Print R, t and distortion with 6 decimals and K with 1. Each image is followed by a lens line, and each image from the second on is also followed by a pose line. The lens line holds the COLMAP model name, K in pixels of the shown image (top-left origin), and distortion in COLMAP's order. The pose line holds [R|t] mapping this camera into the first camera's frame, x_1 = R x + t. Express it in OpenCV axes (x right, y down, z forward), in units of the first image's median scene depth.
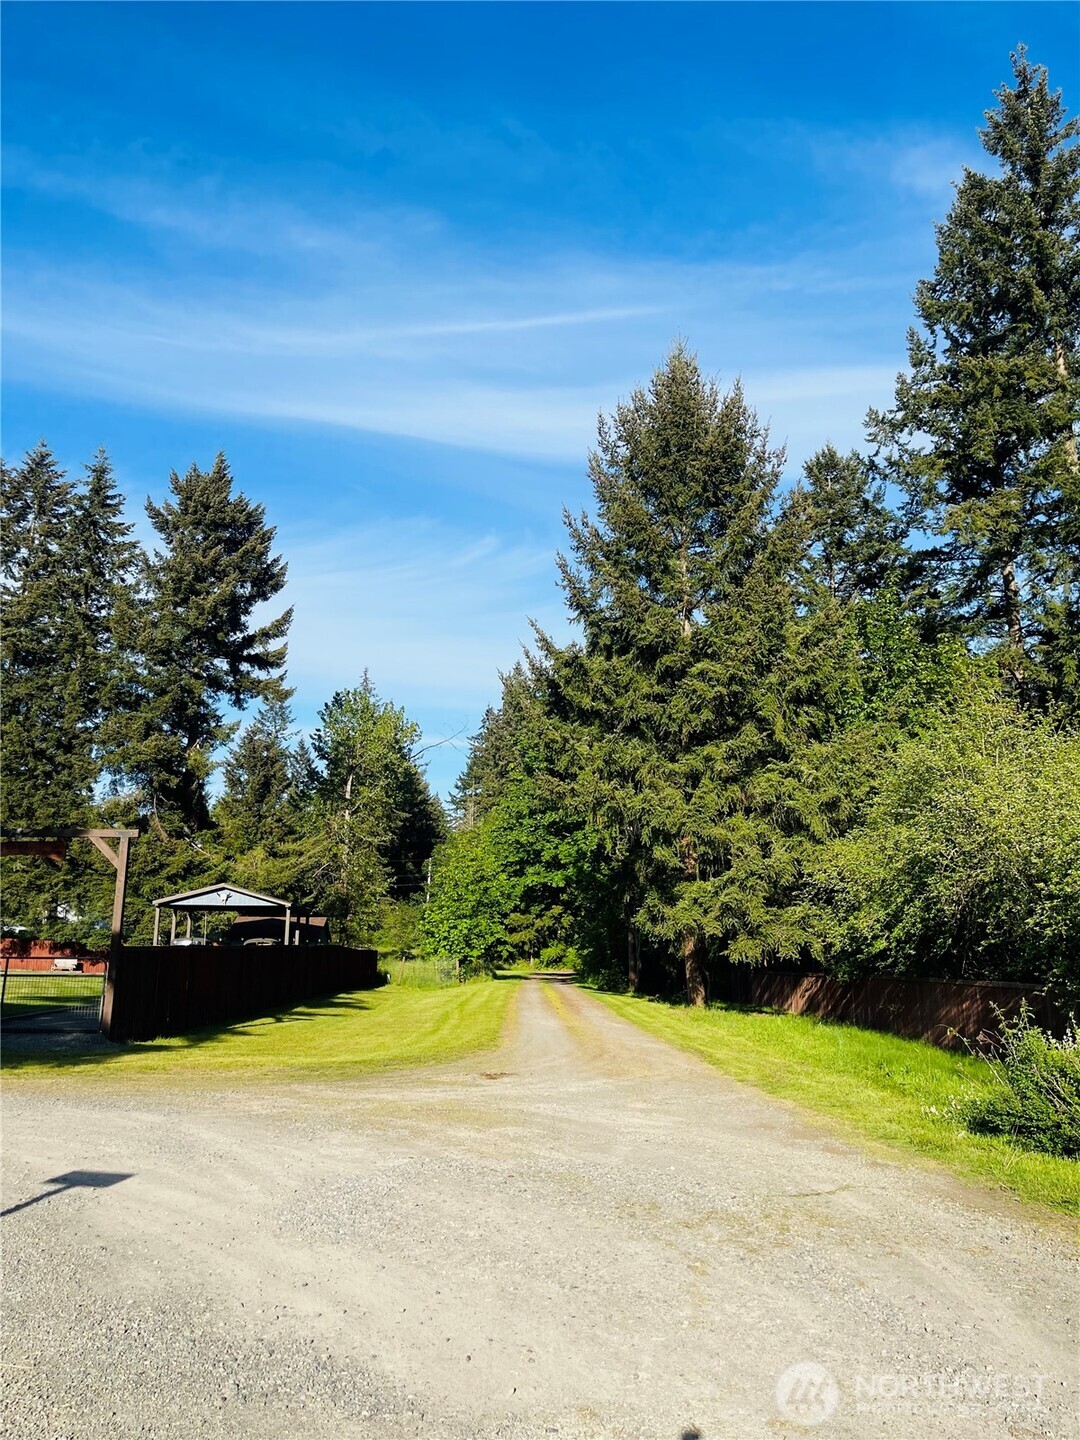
lens RADIAL K [[1084.3, 0, 540.0], [0, 1084.3, 720.0], [0, 0, 1]] dist [-0.022672, -0.001463]
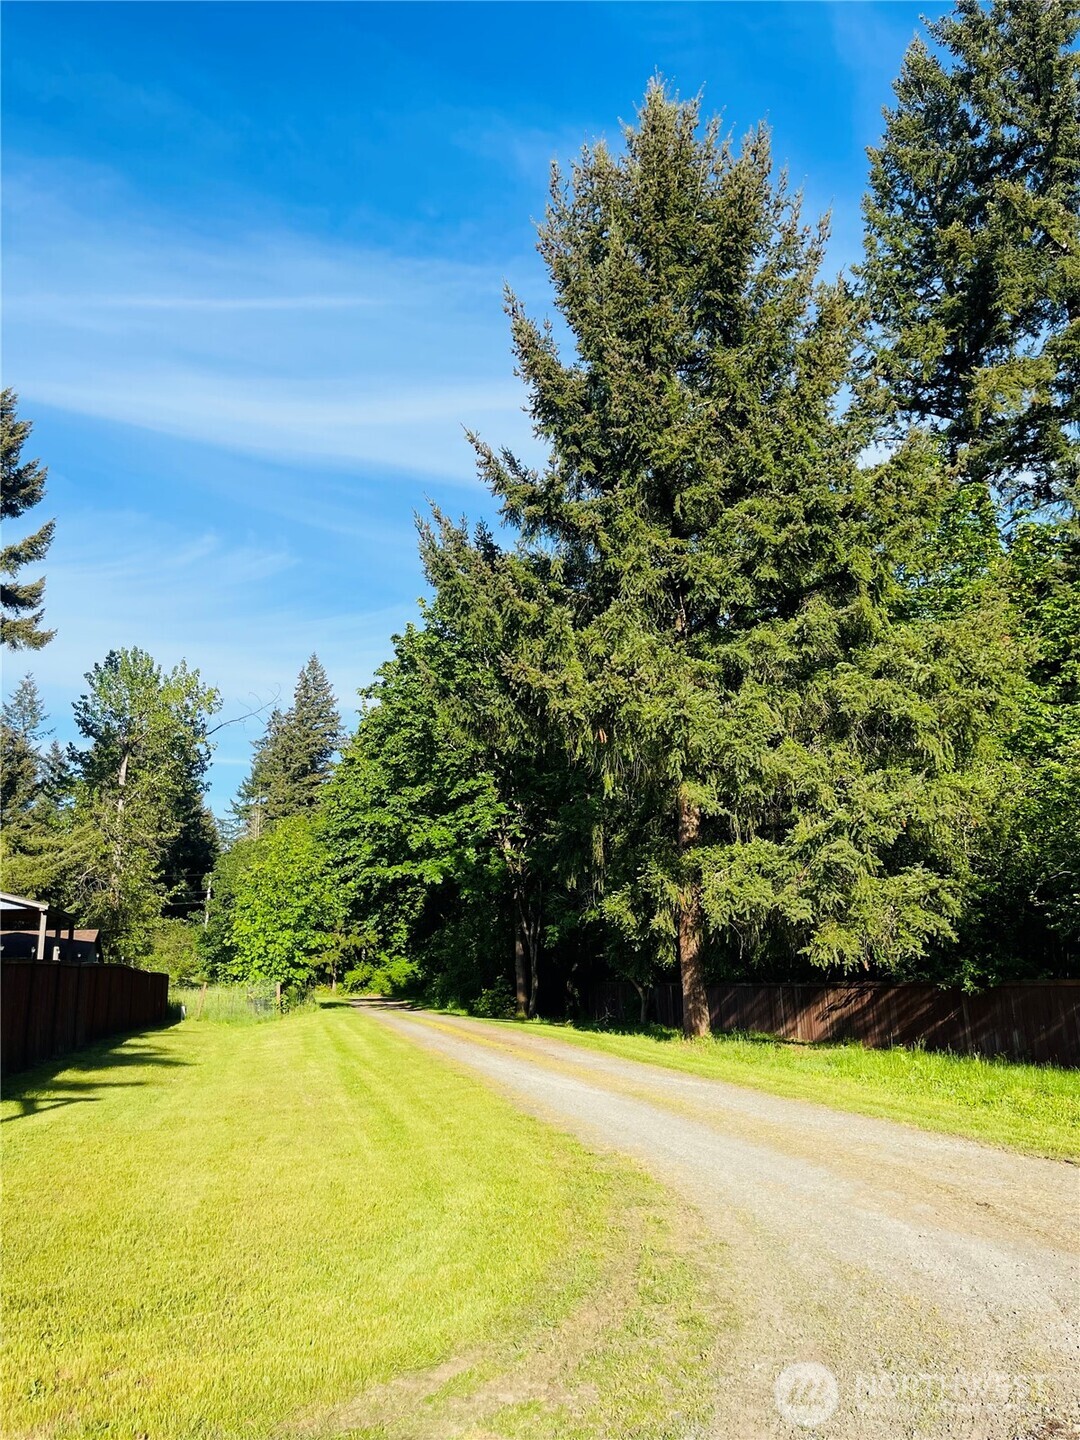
lens RADIAL K [[1110.8, 0, 540.0], [0, 1110.8, 720.0], [0, 0, 1]] dist [0.007234, -0.004933]
pose [[0.980842, 0.015467, 0.194188, -0.044068], [-0.012646, 0.999796, -0.015761, 0.040793], [-0.194392, 0.013003, 0.980838, 0.173491]]
